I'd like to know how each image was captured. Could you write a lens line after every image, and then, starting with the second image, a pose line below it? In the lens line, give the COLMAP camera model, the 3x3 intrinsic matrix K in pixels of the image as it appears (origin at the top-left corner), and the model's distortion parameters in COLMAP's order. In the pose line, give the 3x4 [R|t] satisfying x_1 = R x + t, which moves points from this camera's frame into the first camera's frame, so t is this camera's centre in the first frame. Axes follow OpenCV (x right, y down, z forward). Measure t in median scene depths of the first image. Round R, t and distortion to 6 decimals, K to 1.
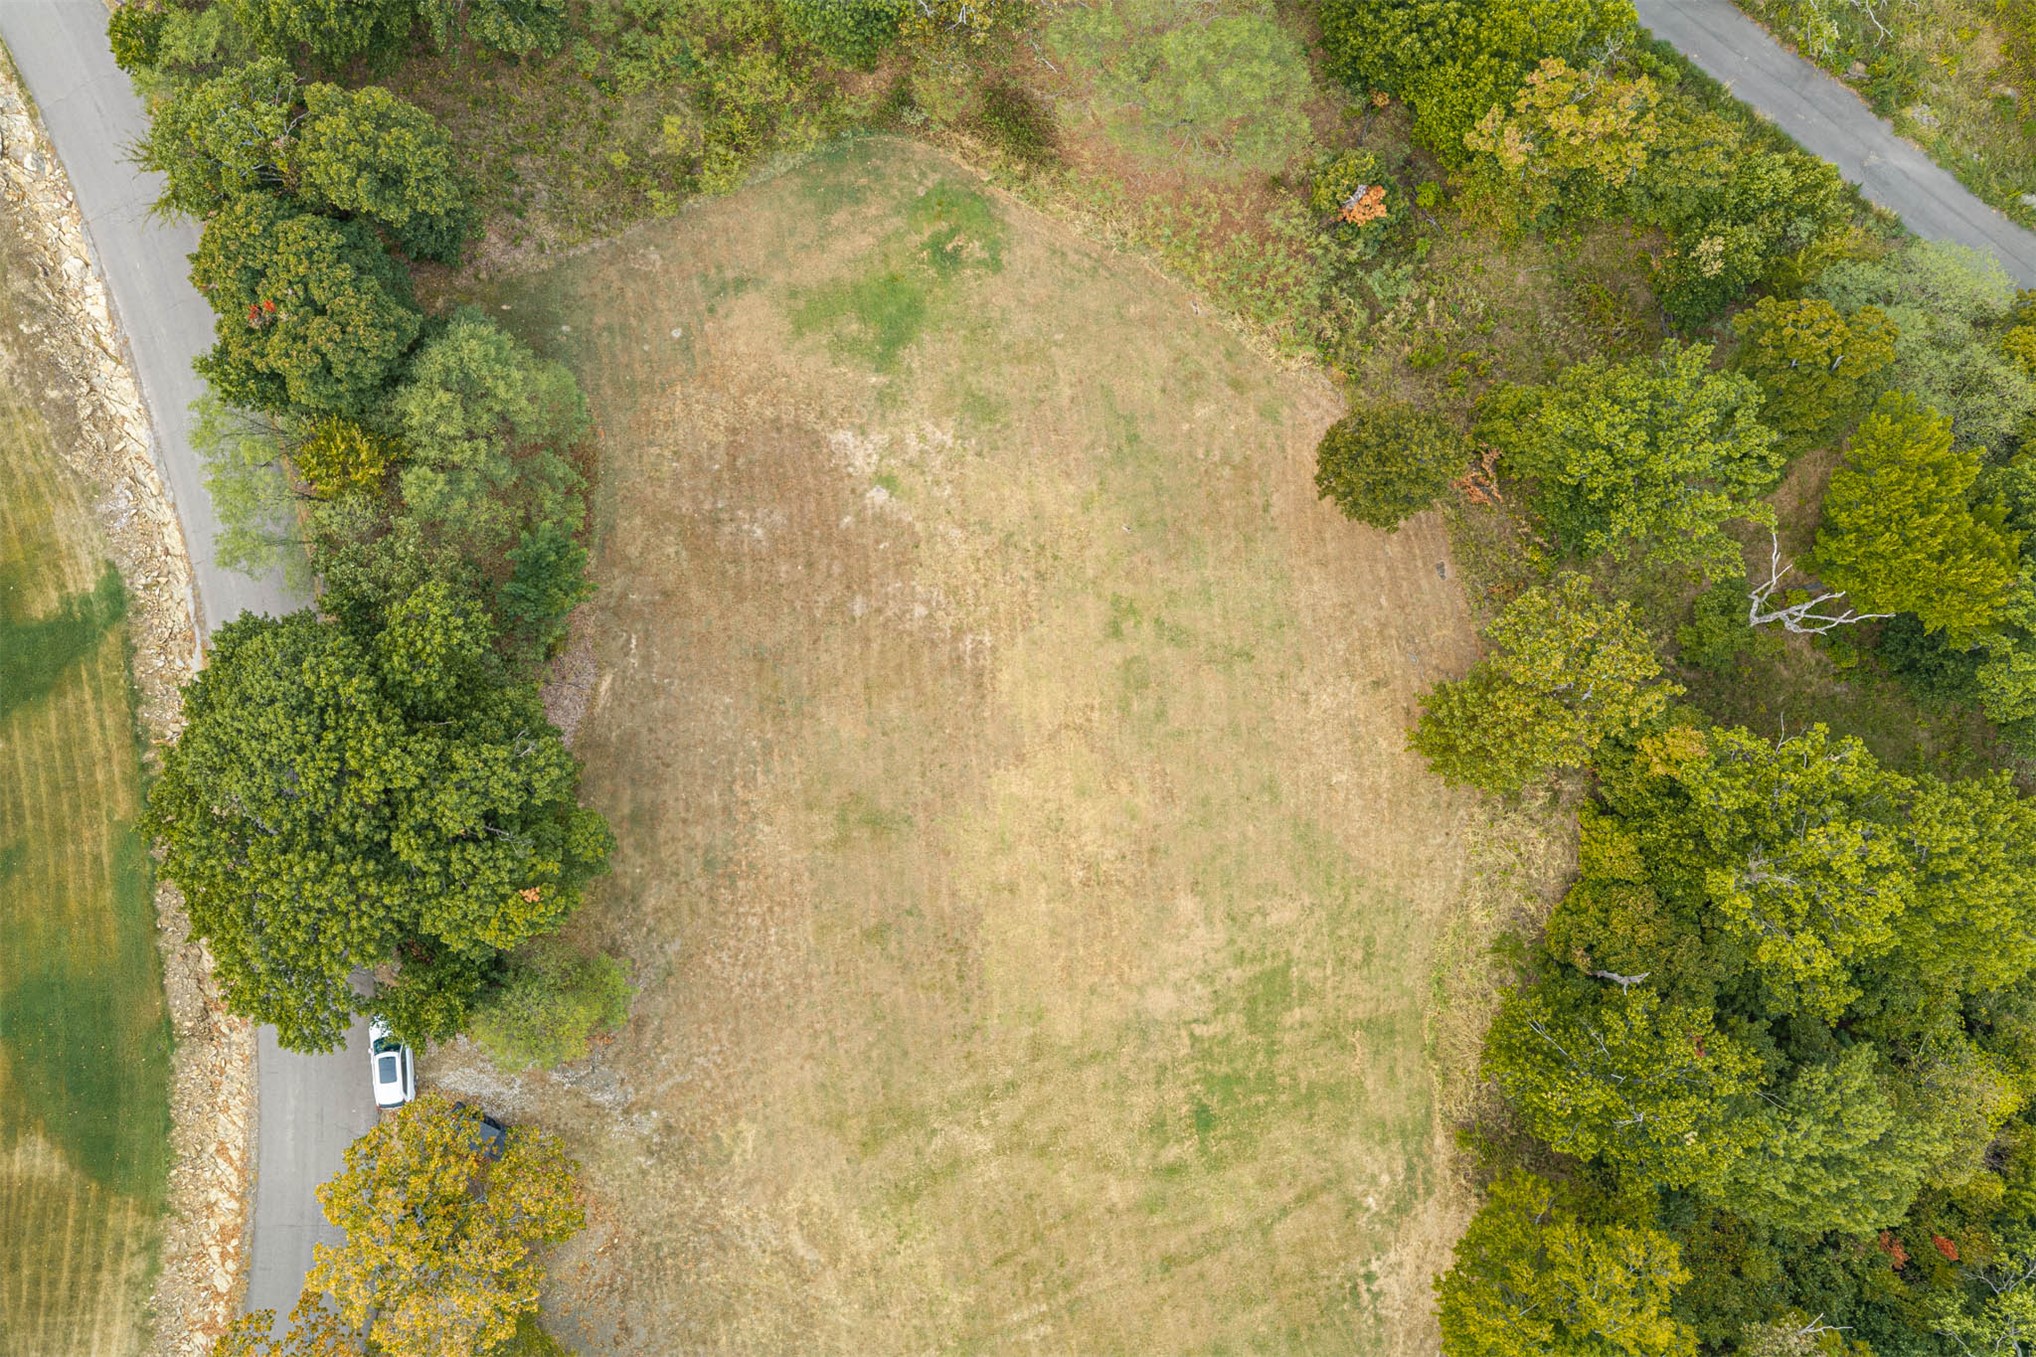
lens RADIAL K [[1692.0, 0, 1021.8], [0, 1692.0, 674.6], [0, 0, 1]] dist [0.010469, -0.016936]
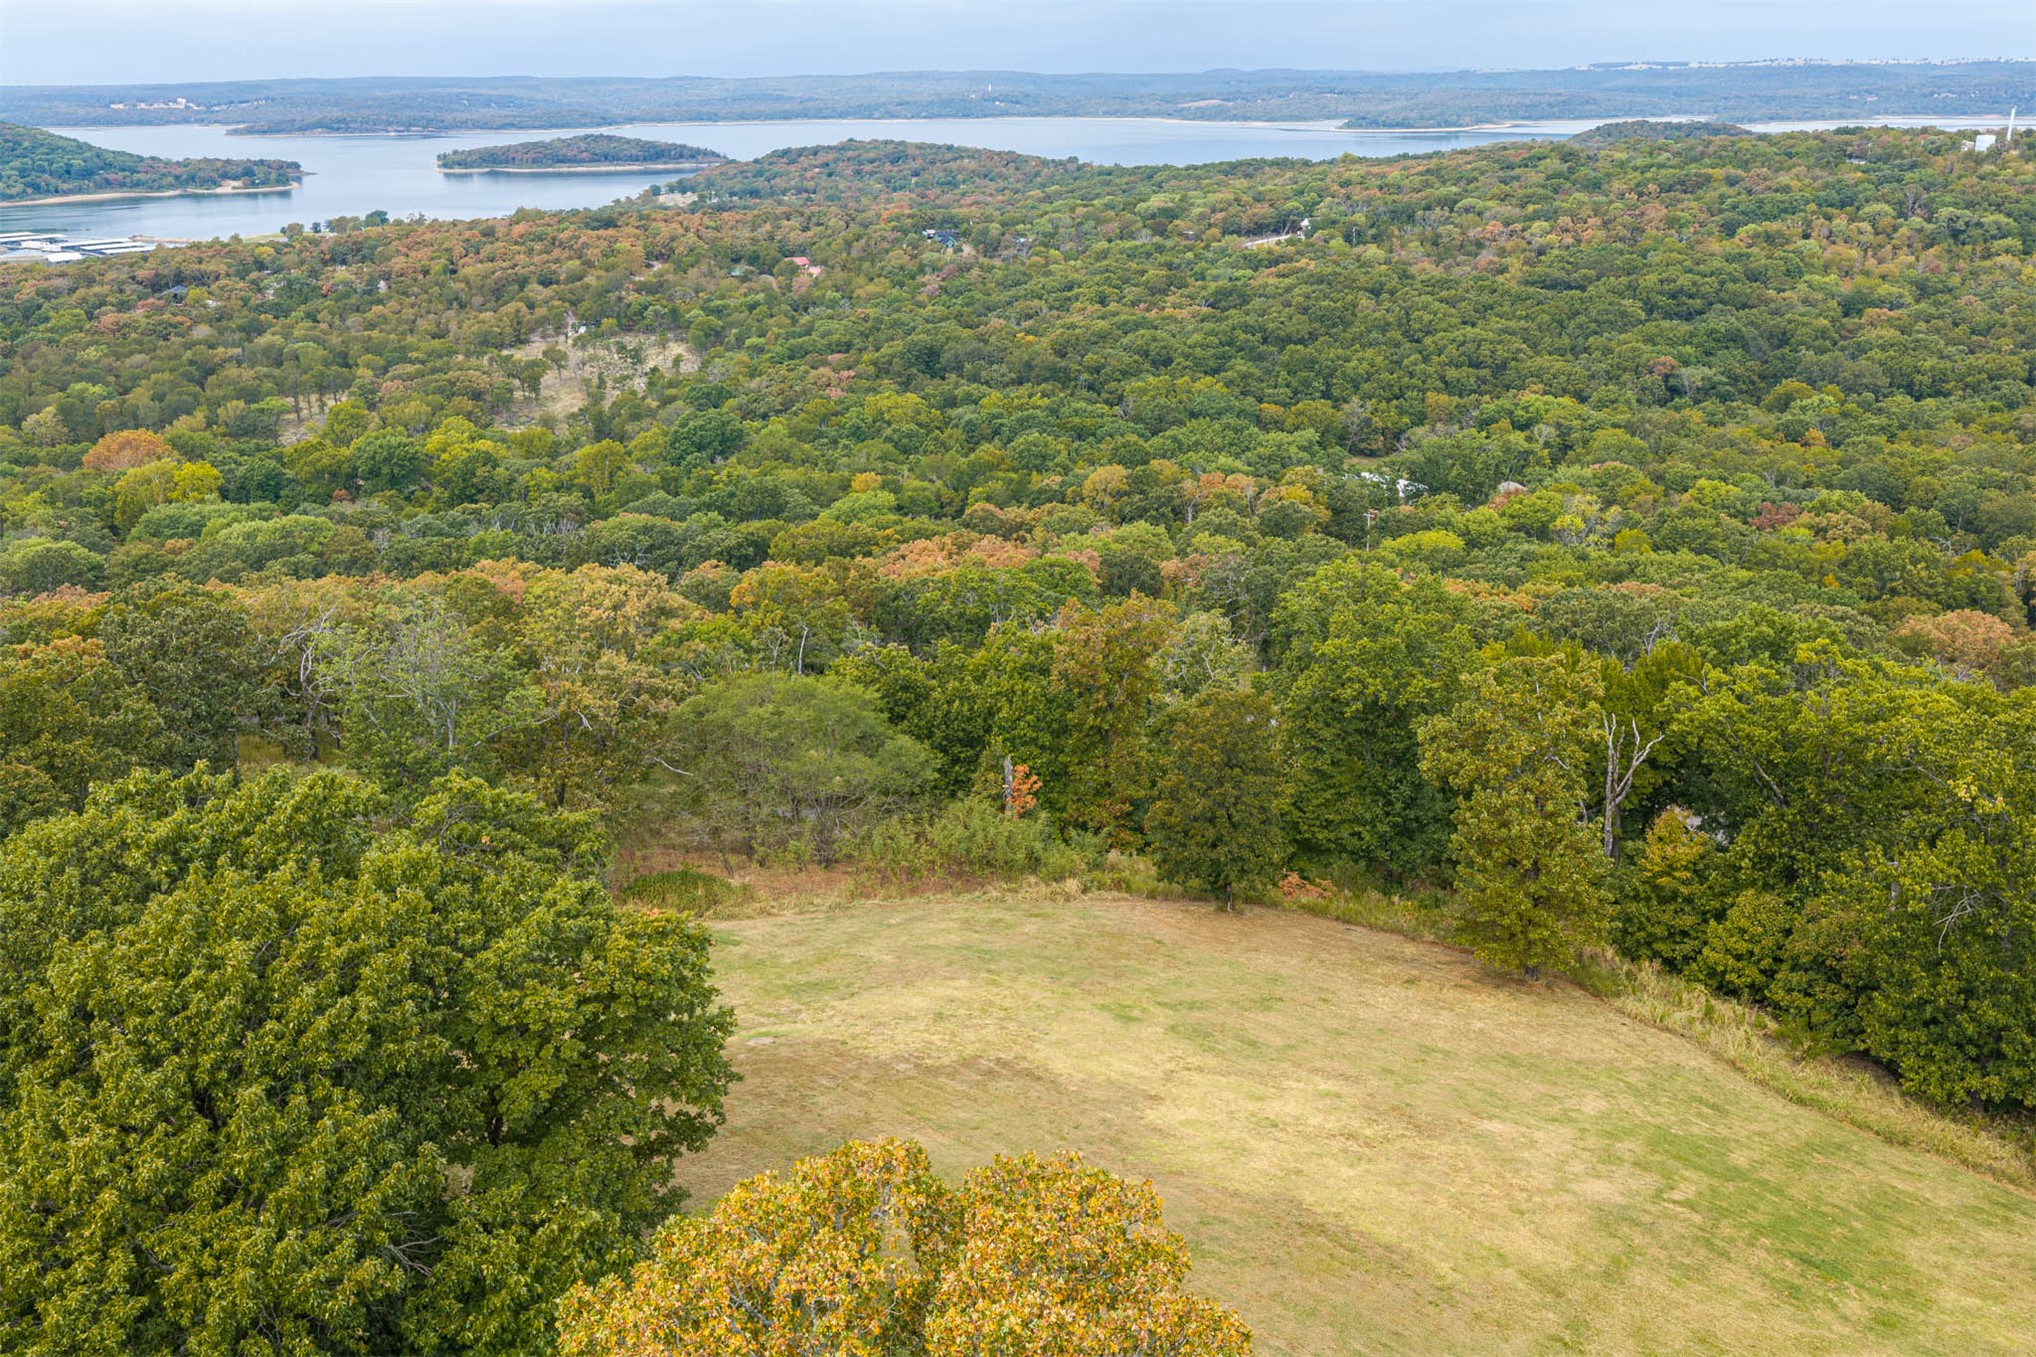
lens RADIAL K [[1692.0, 0, 1025.3], [0, 1692.0, 688.7], [0, 0, 1]] dist [0.010469, -0.016936]
pose [[0.768443, -0.214257, 0.602984, -0.404012], [0.639918, 0.256720, -0.724292, 0.455113], [0.000386, 0.942438, 0.334381, 0.624847]]
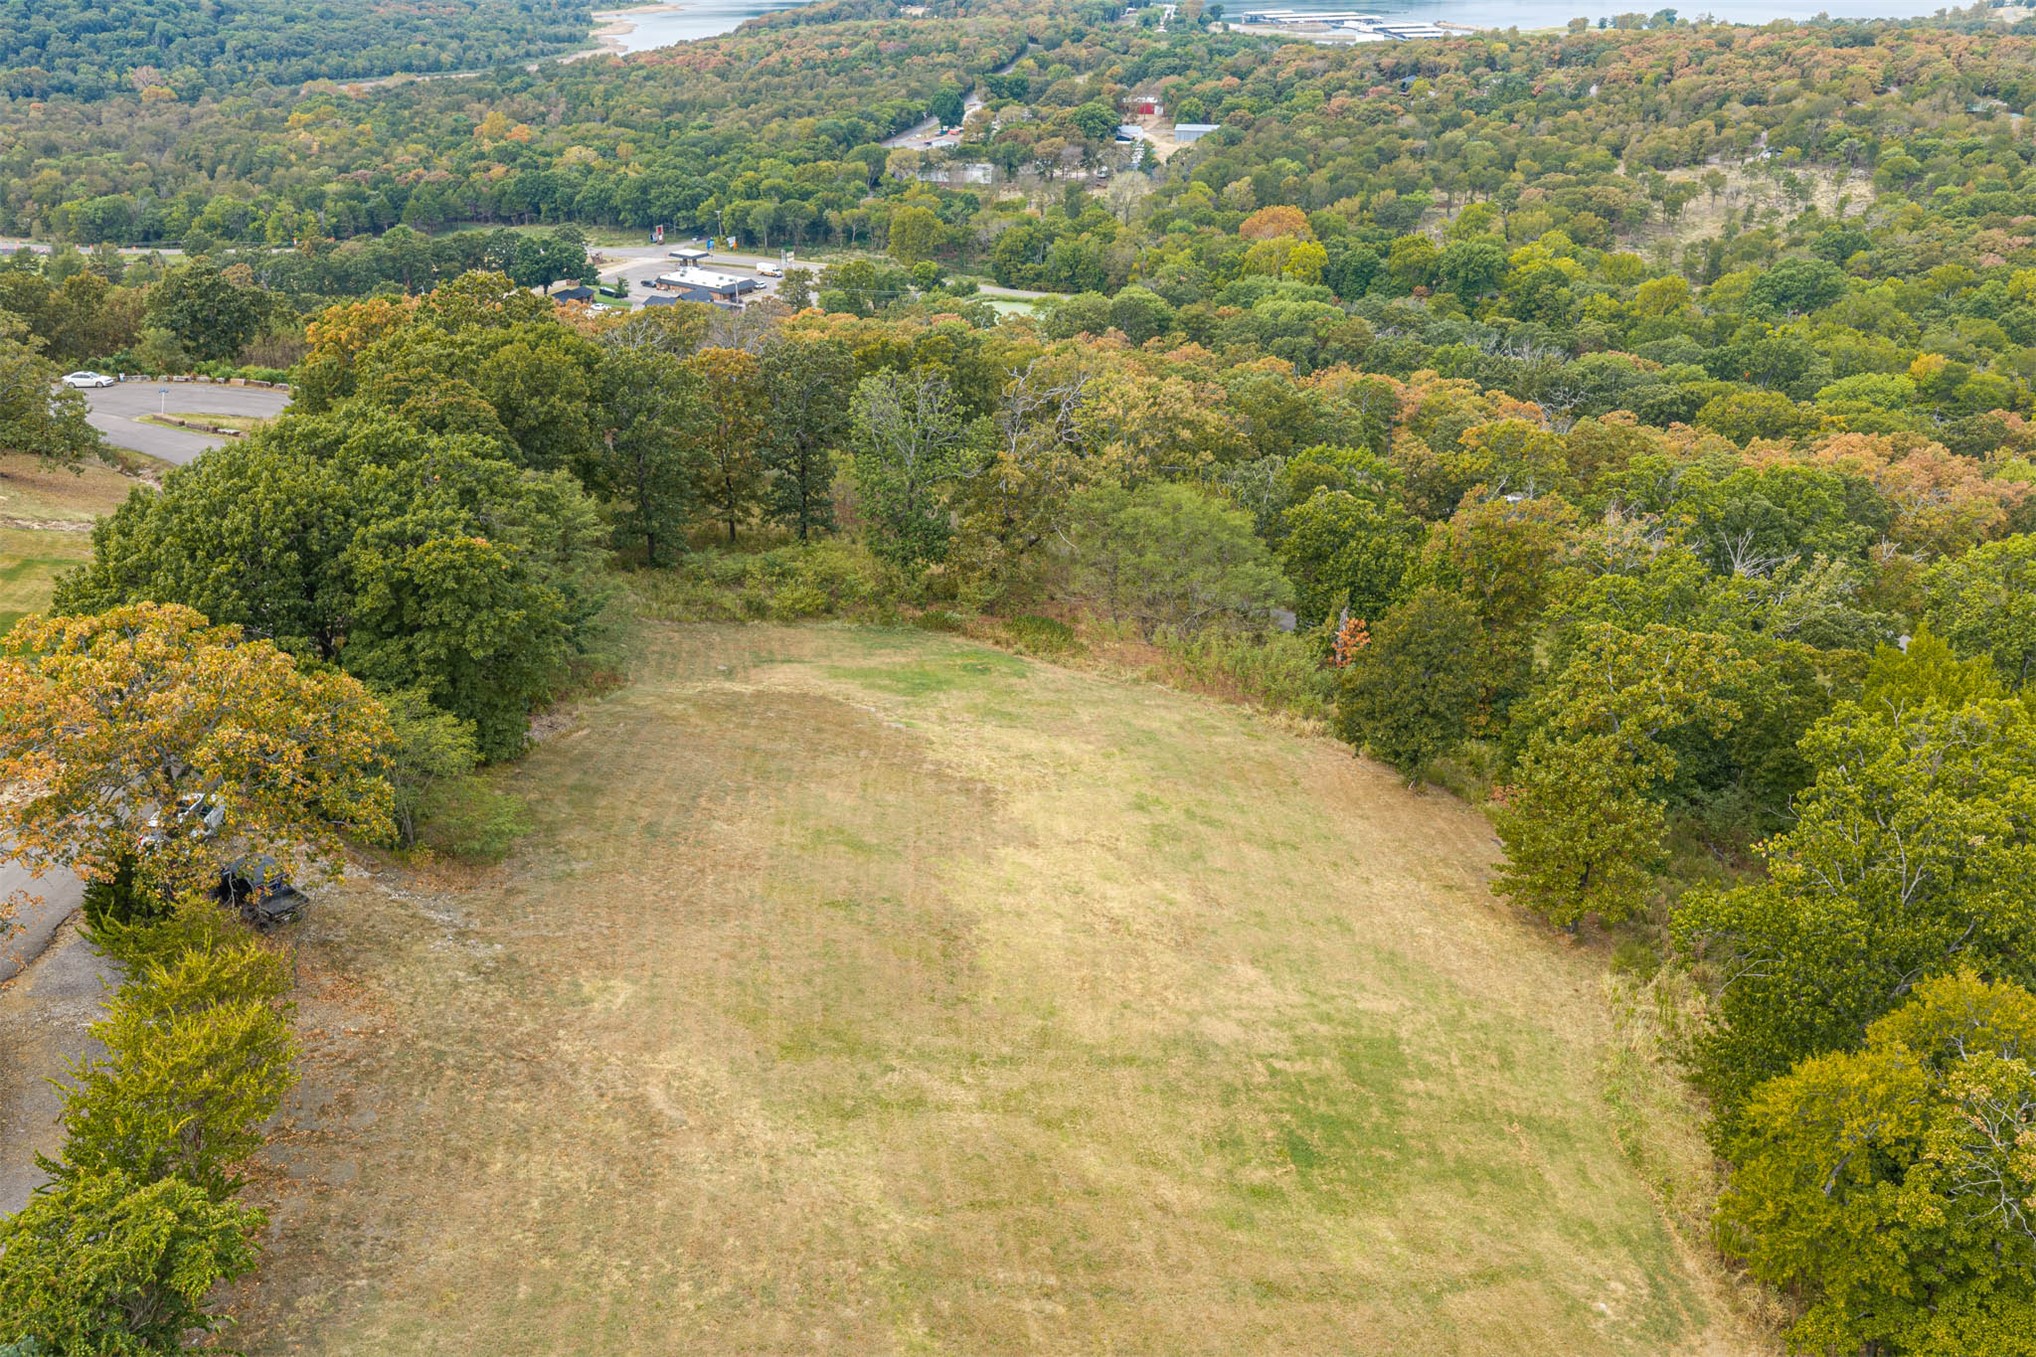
lens RADIAL K [[1692.0, 0, 1017.6], [0, 1692.0, 670.9], [0, 0, 1]] dist [0.010469, -0.016936]
pose [[0.999454, 0.016722, -0.028500, 0.014000], [-0.032916, 0.428192, -0.903088, 0.775379], [-0.002898, 0.903533, 0.428509, 0.555246]]
